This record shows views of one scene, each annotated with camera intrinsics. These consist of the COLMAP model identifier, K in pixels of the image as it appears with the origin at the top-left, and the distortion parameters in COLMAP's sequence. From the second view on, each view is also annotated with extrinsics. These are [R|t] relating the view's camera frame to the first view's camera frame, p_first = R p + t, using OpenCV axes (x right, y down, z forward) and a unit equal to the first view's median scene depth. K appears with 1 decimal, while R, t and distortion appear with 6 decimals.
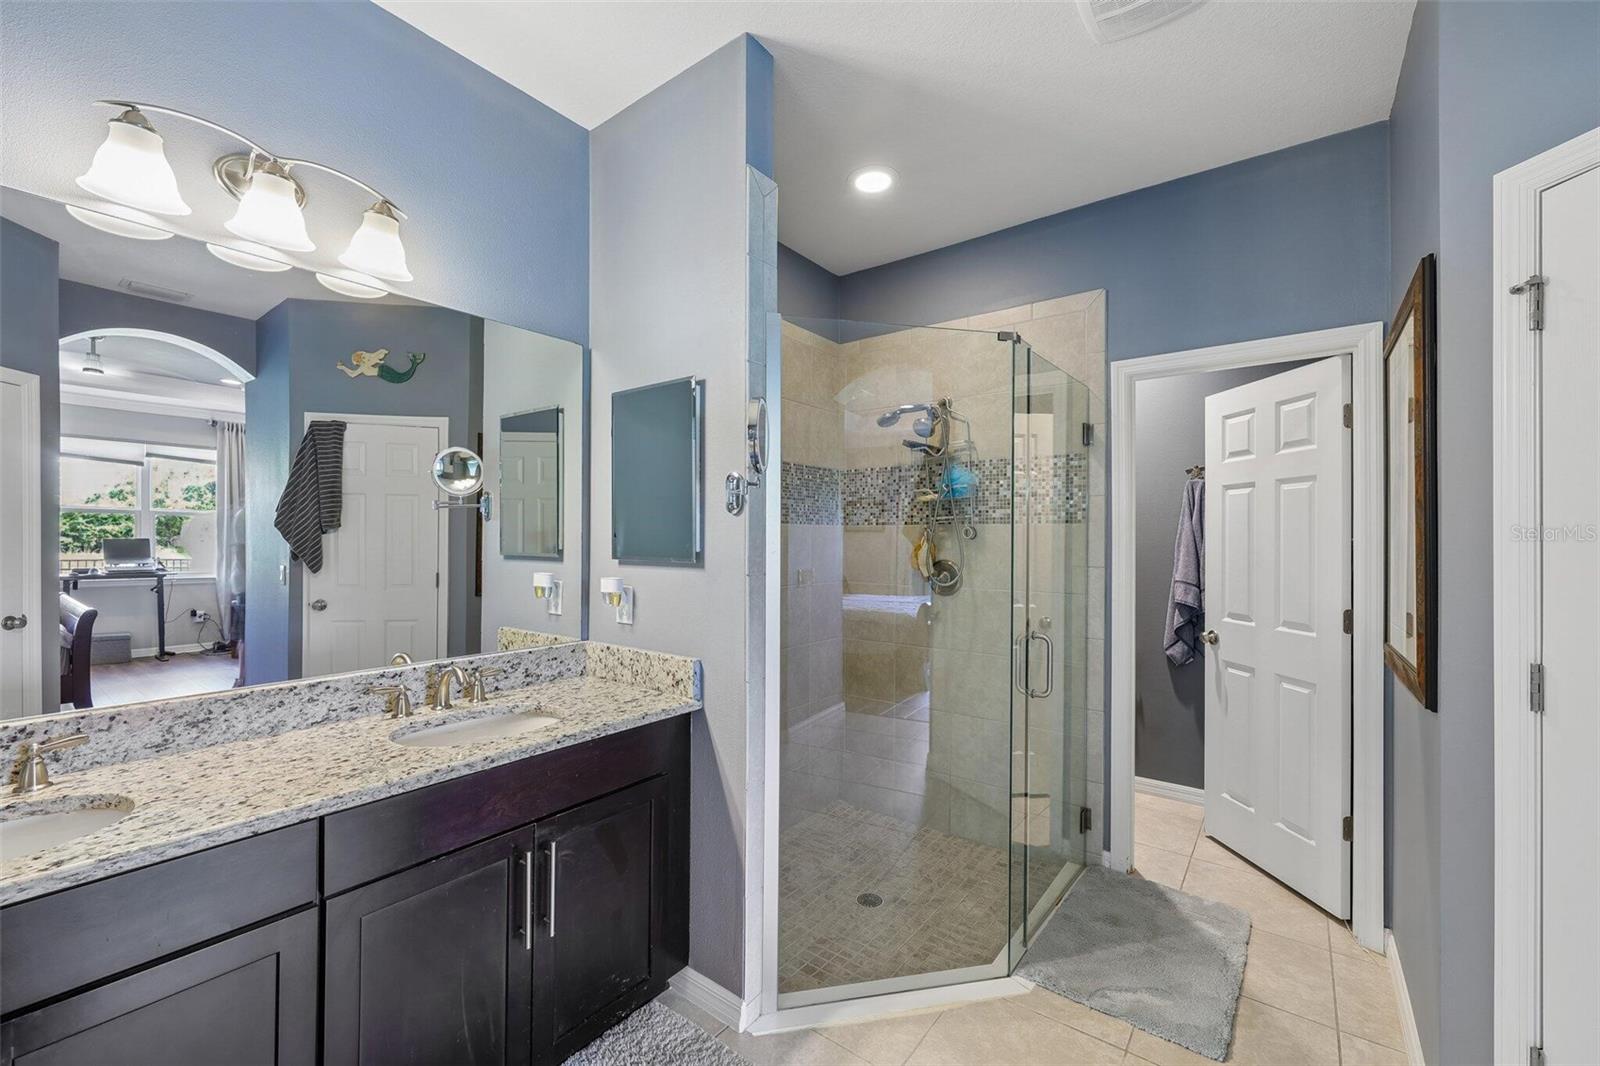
lens RADIAL K [[648.0, 0, 798.0], [0, 648.0, 534.6], [0, 0, 1]] dist [0.000230, 0.000450]
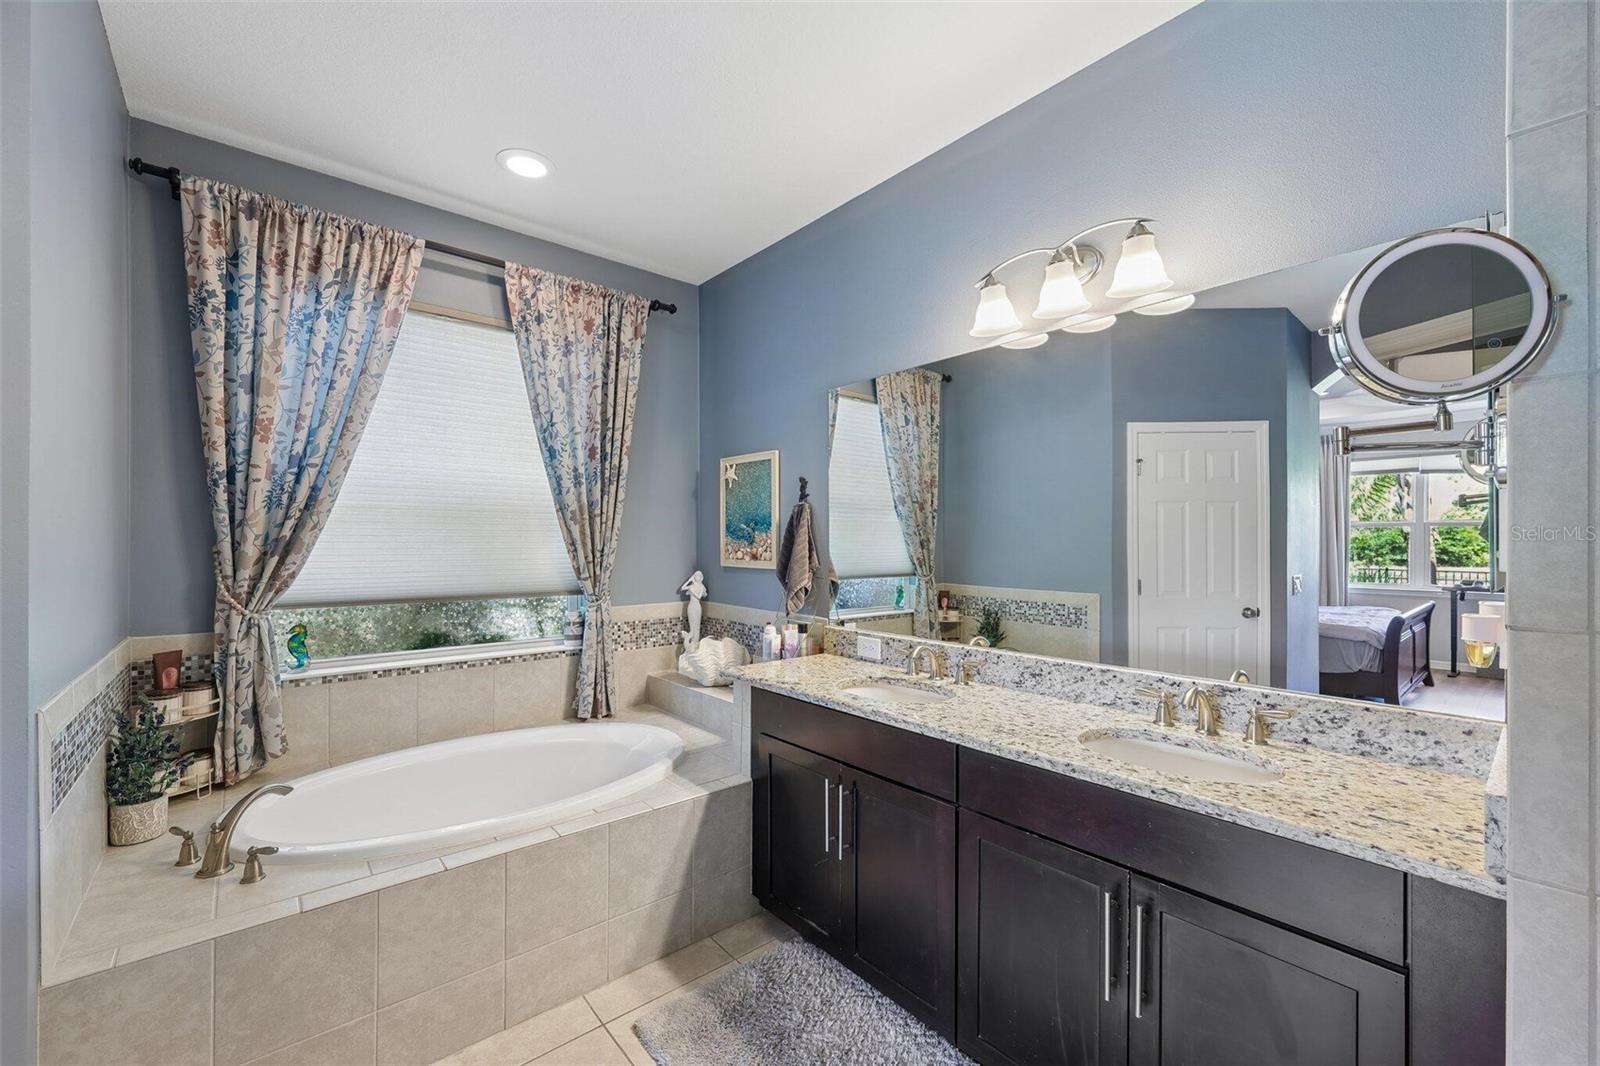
lens RADIAL K [[648.0, 0, 797.4], [0, 648.0, 540.5], [0, 0, 1]] dist [0.000230, 0.000450]
pose [[-0.202566, -0.011151, -0.979205, 0.529827], [-0.002374, 0.999938, -0.010896, 0.011920], [0.979266, 0.000118, -0.202580, 0.724831]]
